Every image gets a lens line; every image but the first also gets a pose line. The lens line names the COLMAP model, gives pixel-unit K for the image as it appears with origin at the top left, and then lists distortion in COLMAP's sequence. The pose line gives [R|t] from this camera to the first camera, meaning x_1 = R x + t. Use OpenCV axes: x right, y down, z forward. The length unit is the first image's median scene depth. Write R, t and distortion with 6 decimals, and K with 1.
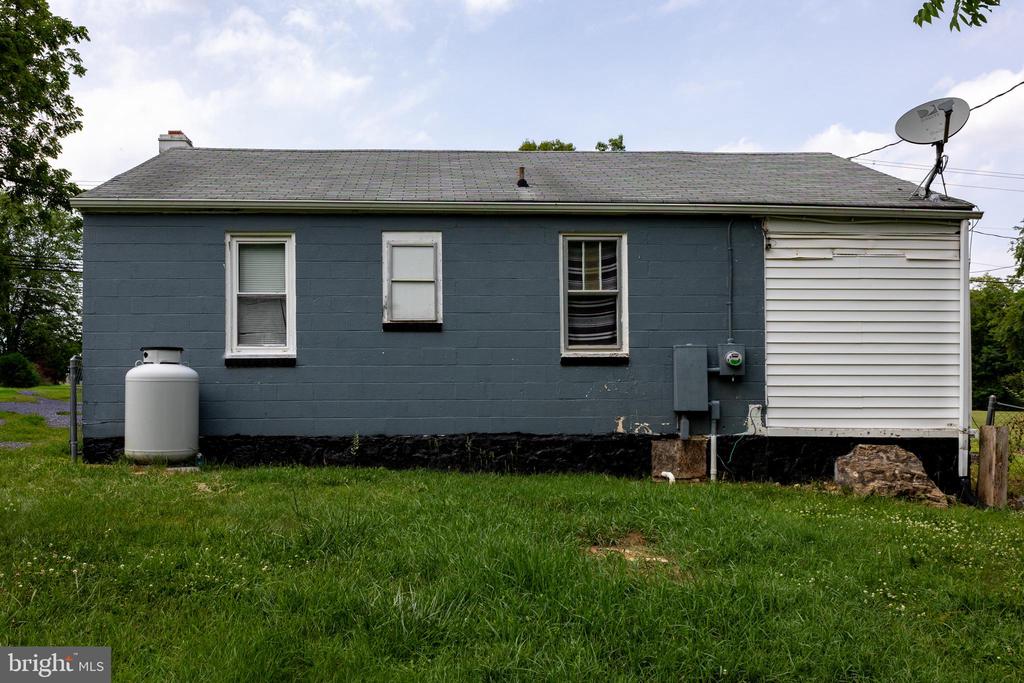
lens RADIAL K [[859.2, 0, 476.6], [0, 859.2, 362.3], [0, 0, 1]] dist [0.030337, 0.001690]
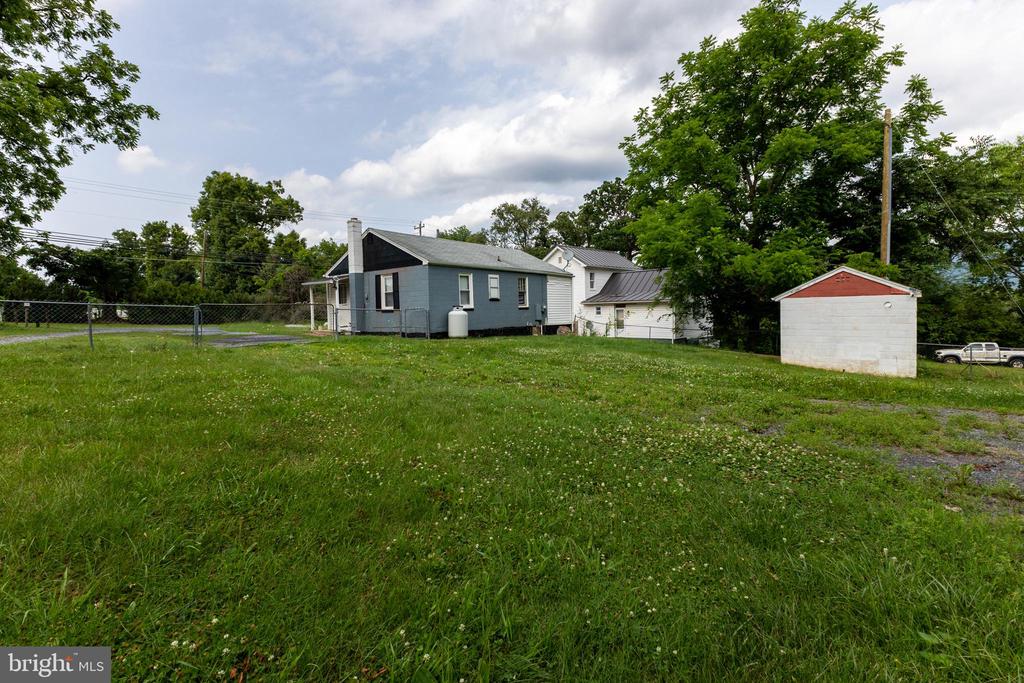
lens RADIAL K [[454.5, 0, 500.8], [0, 454.5, 325.2], [0, 0, 1]] dist [-0.000095, 0.000394]
pose [[0.657668, -0.038602, 0.752318, -1.556110], [-0.004718, 0.998456, 0.055356, -0.040017], [-0.753293, -0.039956, 0.656470, -0.335795]]
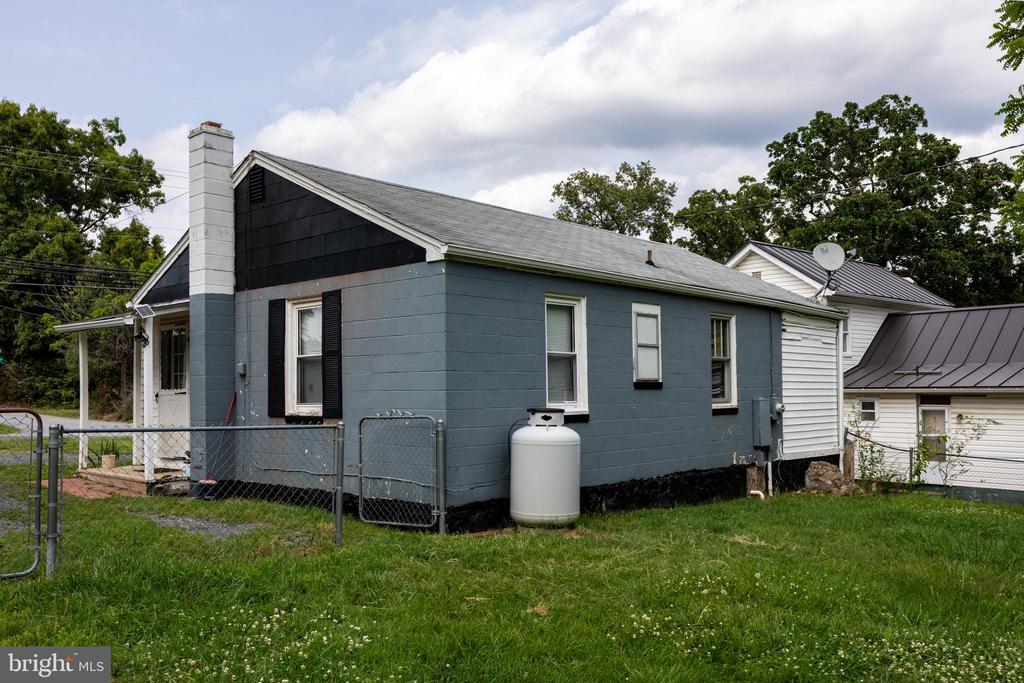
lens RADIAL K [[859.2, 0, 497.9], [0, 859.2, 367.4], [0, 0, 1]] dist [0.030337, 0.001690]
pose [[0.701676, 0.015891, 0.712319, -1.048929], [-0.019806, 0.999800, -0.002793, -0.057753], [-0.712221, -0.012149, 0.701851, 0.320818]]
